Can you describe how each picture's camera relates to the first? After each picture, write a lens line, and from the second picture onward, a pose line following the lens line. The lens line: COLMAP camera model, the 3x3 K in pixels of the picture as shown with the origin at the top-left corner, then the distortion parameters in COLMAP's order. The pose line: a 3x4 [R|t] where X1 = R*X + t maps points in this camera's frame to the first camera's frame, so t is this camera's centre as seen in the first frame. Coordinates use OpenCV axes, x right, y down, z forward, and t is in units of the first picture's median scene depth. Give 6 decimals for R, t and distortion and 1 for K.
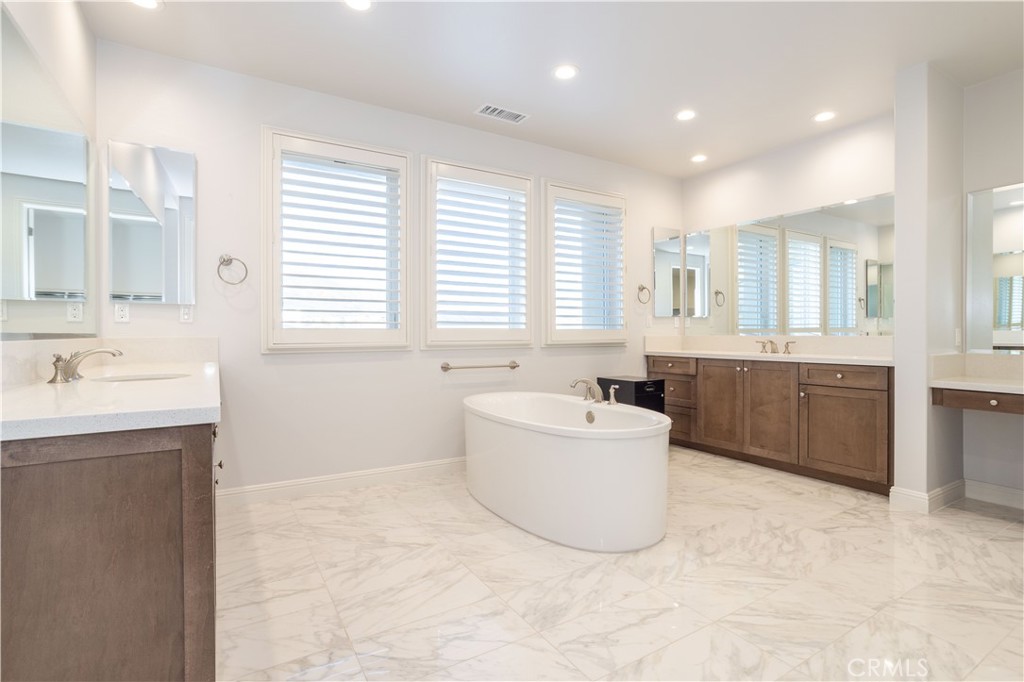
lens RADIAL K [[493.7, 0, 509.7], [0, 493.7, 338.5], [0, 0, 1]] dist [-0.046762, 0.033620]
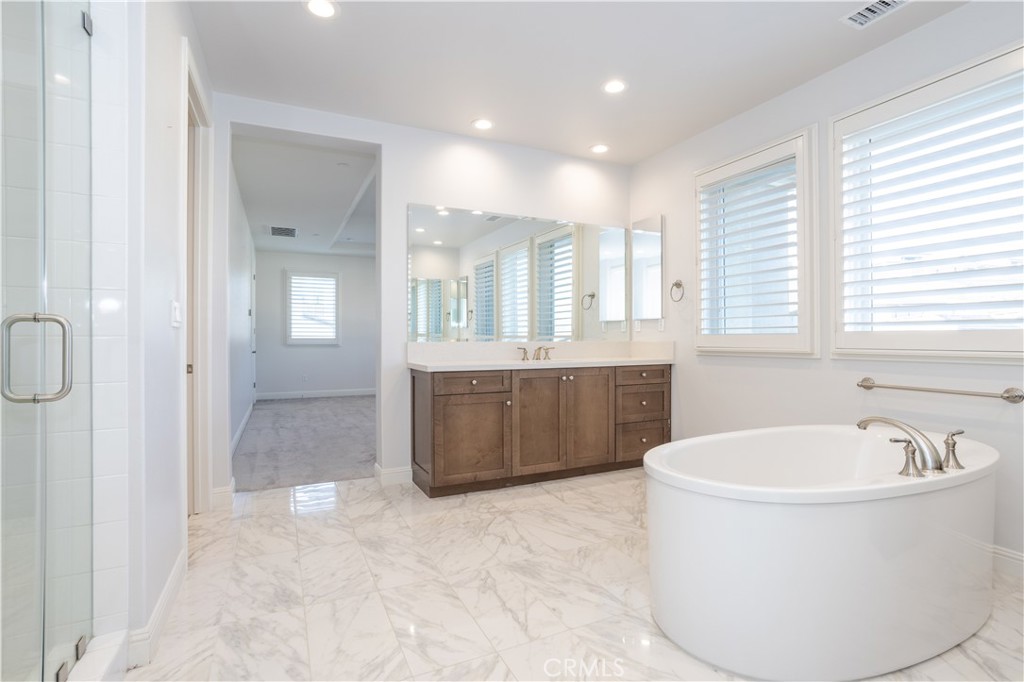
lens RADIAL K [[493.7, 0, 509.7], [0, 493.7, 338.5], [0, 0, 1]] dist [-0.046762, 0.033620]
pose [[-0.107118, -0.000992, -0.994246, 1.199193], [-0.011480, 0.999934, 0.000239, -0.006538], [0.994180, 0.011439, -0.107122, 1.004557]]
